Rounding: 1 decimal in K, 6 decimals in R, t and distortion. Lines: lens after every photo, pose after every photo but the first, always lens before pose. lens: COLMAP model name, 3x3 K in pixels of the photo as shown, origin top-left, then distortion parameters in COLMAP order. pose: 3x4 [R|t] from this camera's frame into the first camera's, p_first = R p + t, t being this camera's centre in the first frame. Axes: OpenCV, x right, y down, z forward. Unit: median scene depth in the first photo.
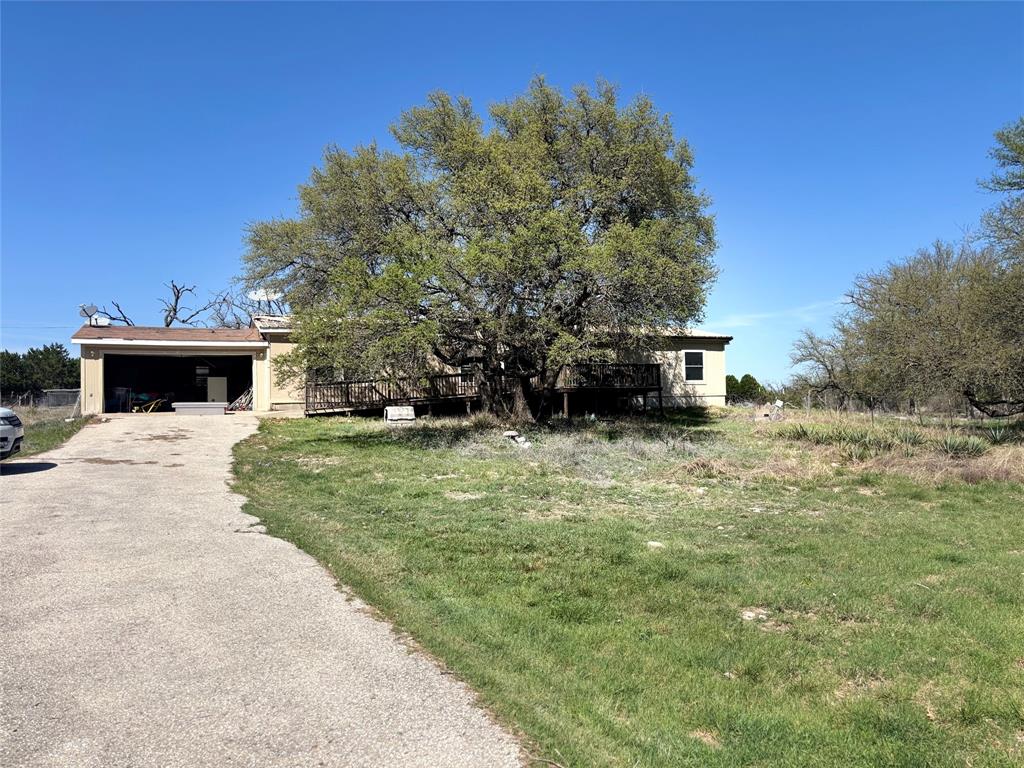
lens RADIAL K [[775.7, 0, 518.3], [0, 775.7, 381.5], [0, 0, 1]] dist [0.039433, -0.039099]
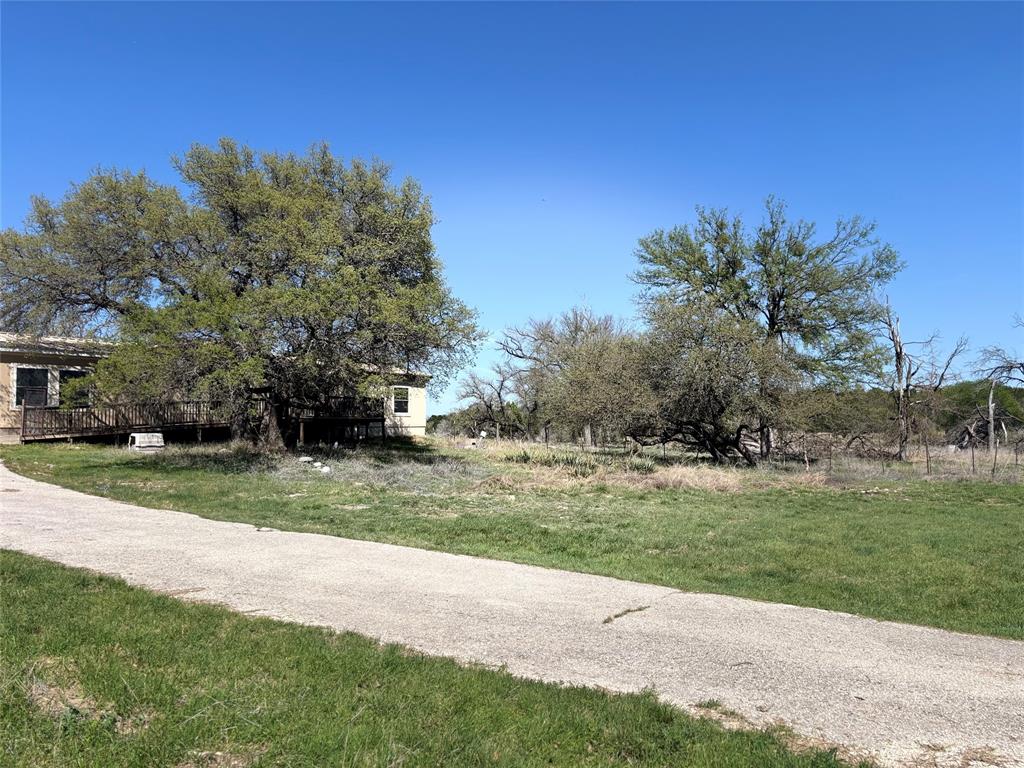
lens RADIAL K [[775.7, 0, 506.0], [0, 775.7, 387.4], [0, 0, 1]] dist [0.039433, -0.039099]
pose [[0.894967, 0.038098, 0.444503, -0.163789], [-0.024986, 0.999064, -0.035324, -0.002843], [-0.445433, 0.020507, 0.895080, -0.093457]]
